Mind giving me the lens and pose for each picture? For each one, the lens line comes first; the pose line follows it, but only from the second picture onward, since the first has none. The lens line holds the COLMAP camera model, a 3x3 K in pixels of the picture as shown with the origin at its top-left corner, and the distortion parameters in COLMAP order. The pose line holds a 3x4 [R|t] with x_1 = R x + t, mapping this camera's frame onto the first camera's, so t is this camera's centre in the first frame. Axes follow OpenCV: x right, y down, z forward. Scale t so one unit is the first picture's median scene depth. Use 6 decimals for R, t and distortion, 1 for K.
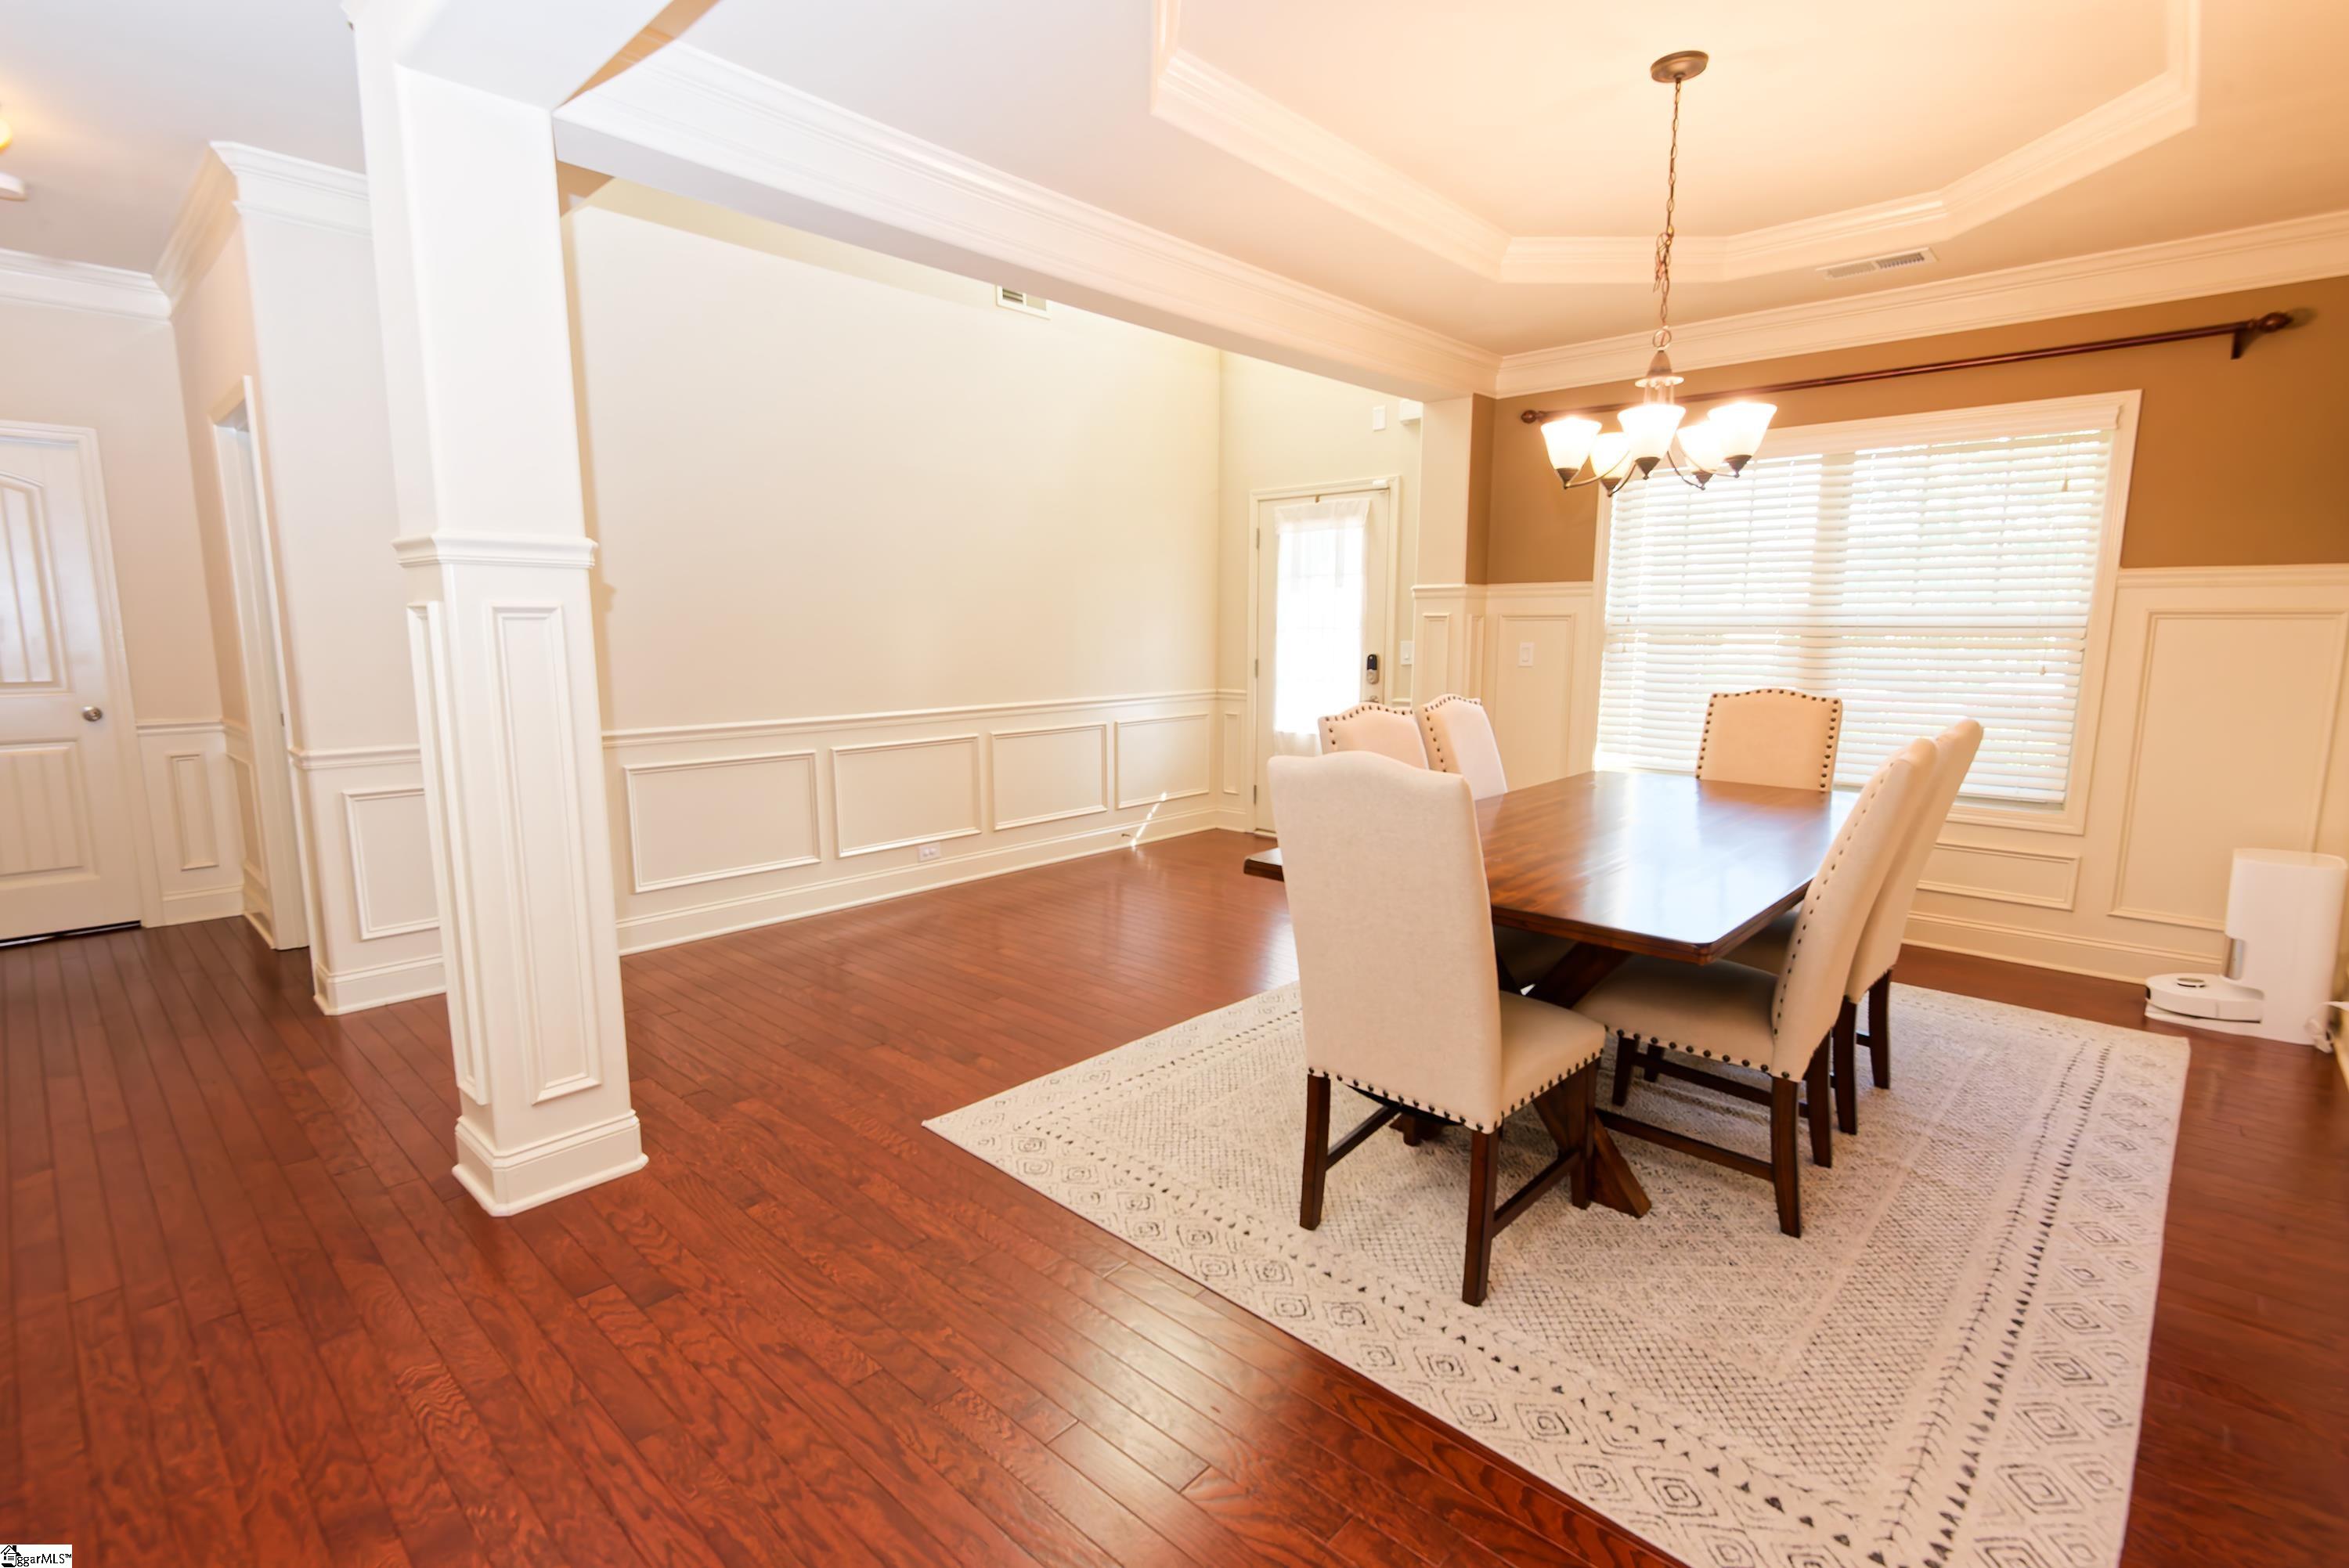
lens RADIAL K [[1067.6, 0, 1163.8], [0, 1067.6, 786.9], [0, 0, 1]] dist [0.011553, -0.013813]
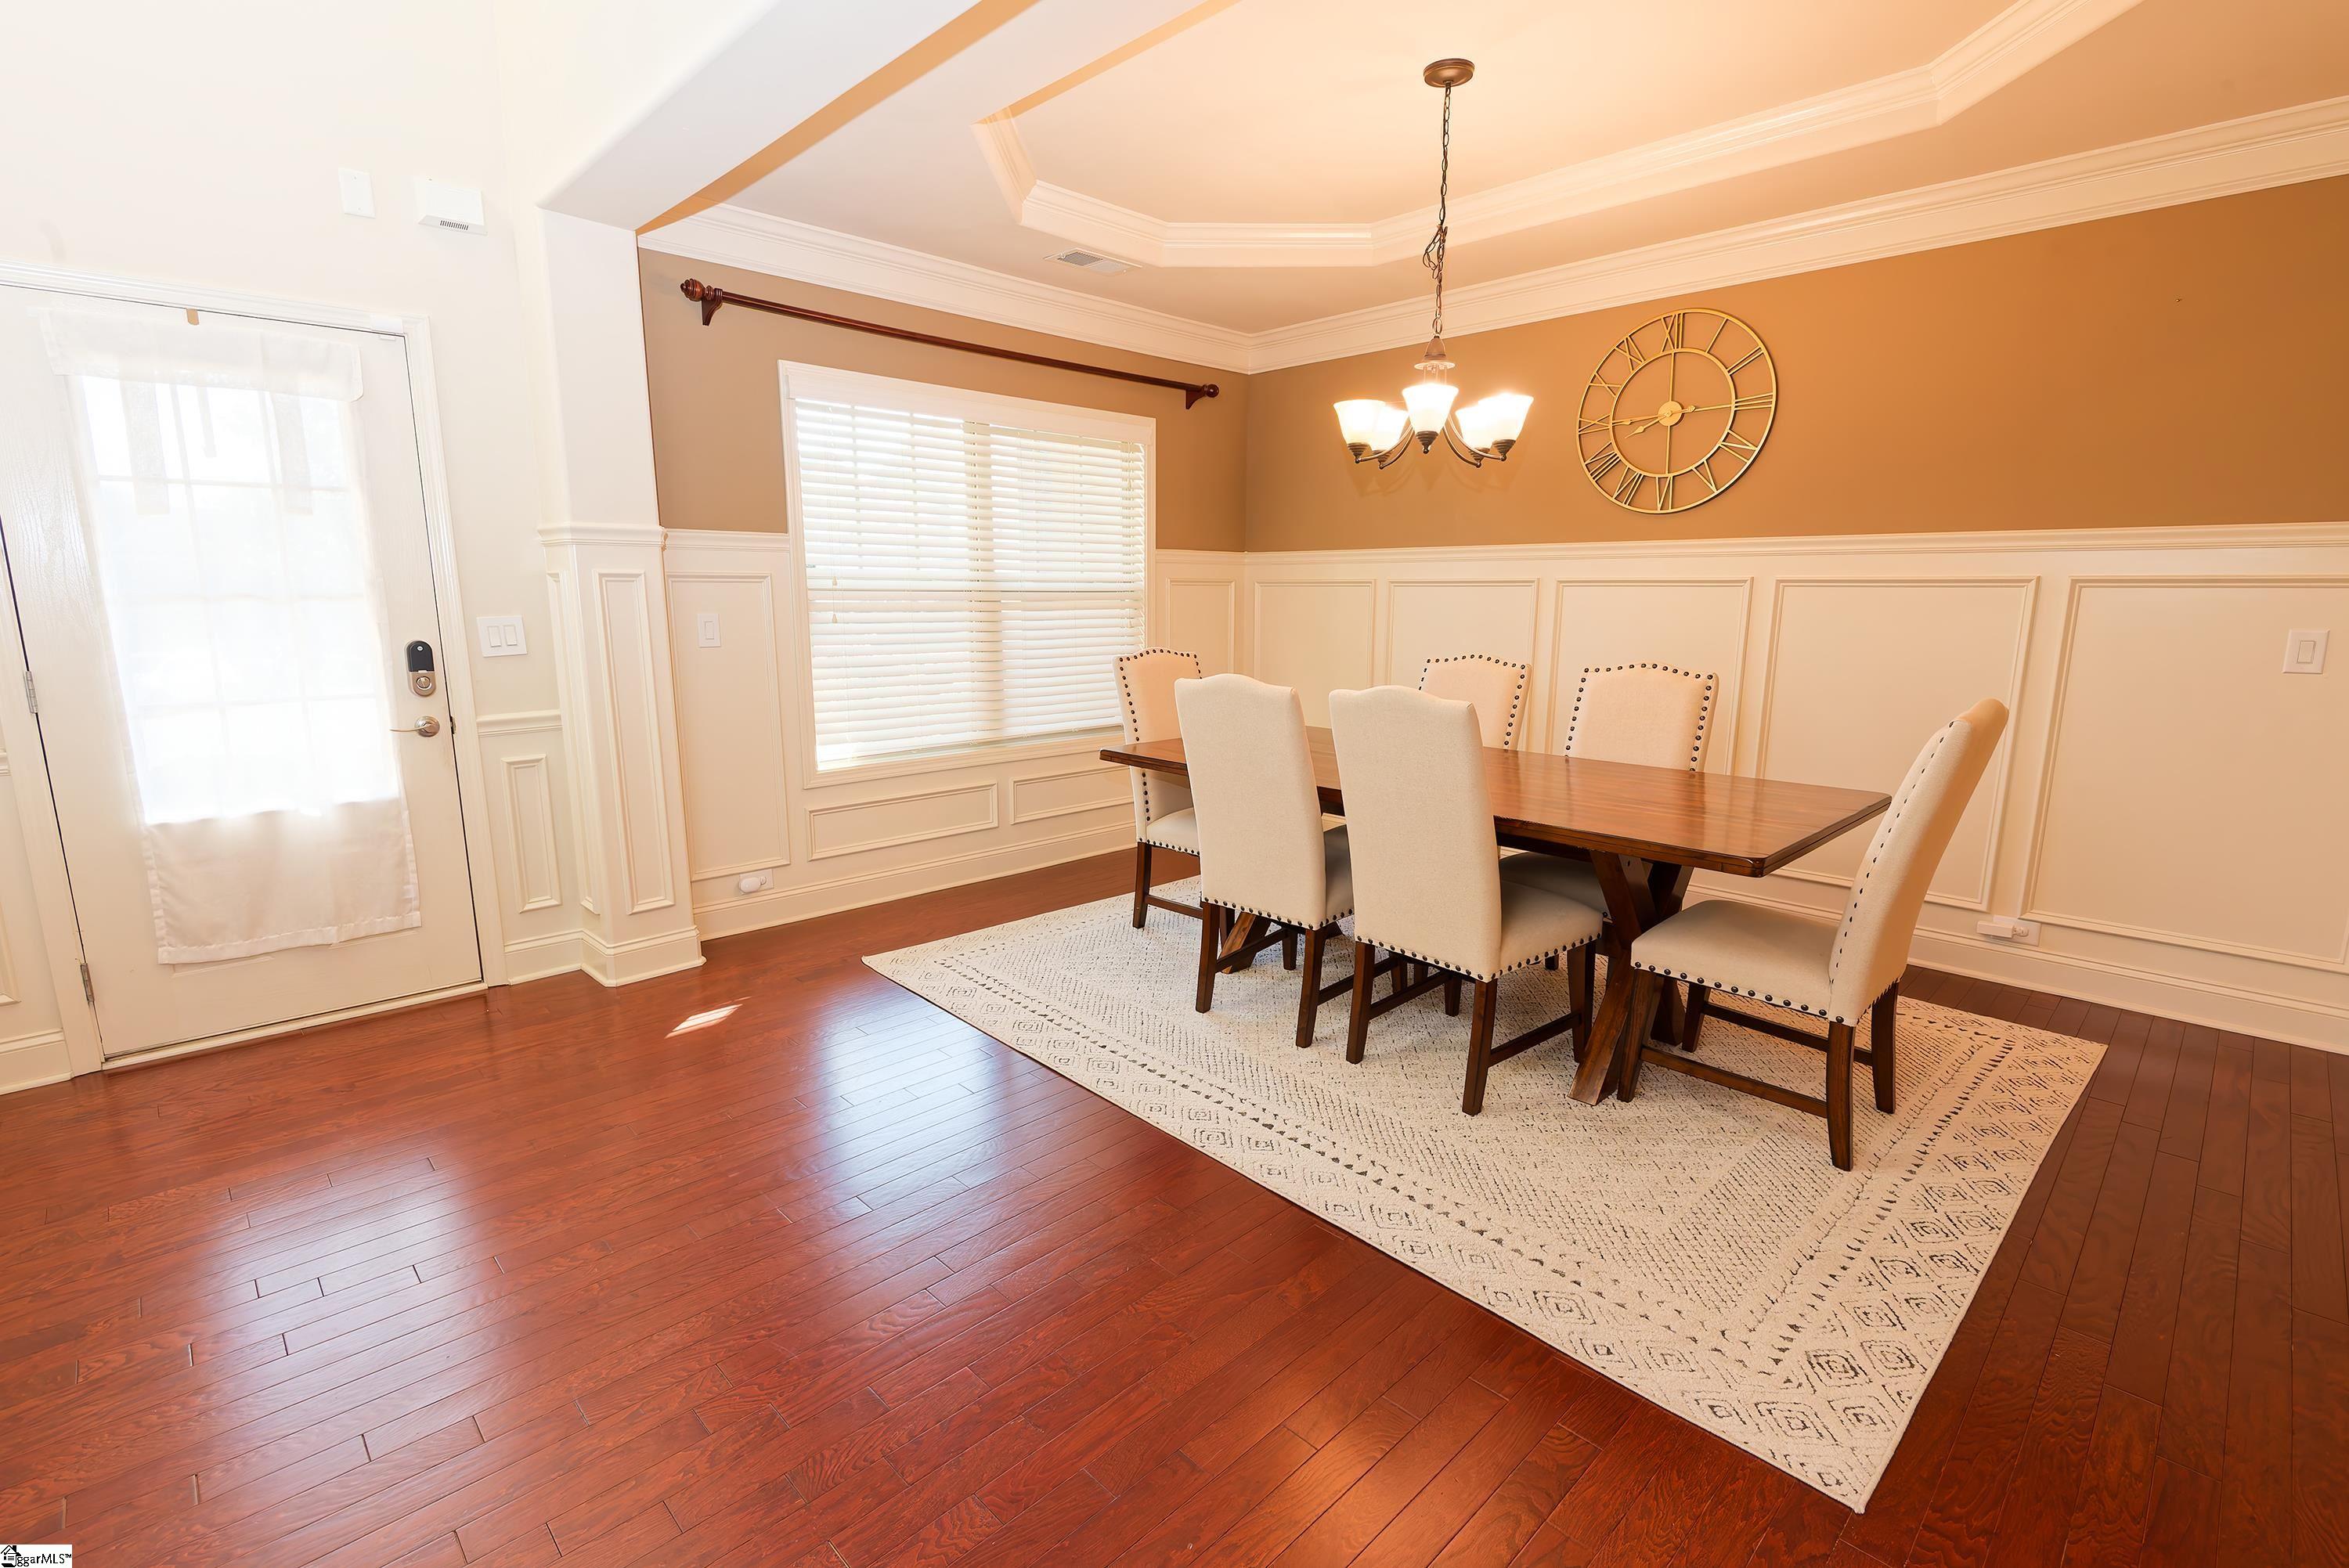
lens RADIAL K [[1067.6, 0, 1163.8], [0, 1067.6, 786.9], [0, 0, 1]] dist [0.011553, -0.013813]
pose [[0.049061, -0.184902, 0.981532, -0.397722], [0.147504, 0.973281, 0.175974, -0.109525], [-0.987844, 0.136146, 0.075024, 0.701001]]
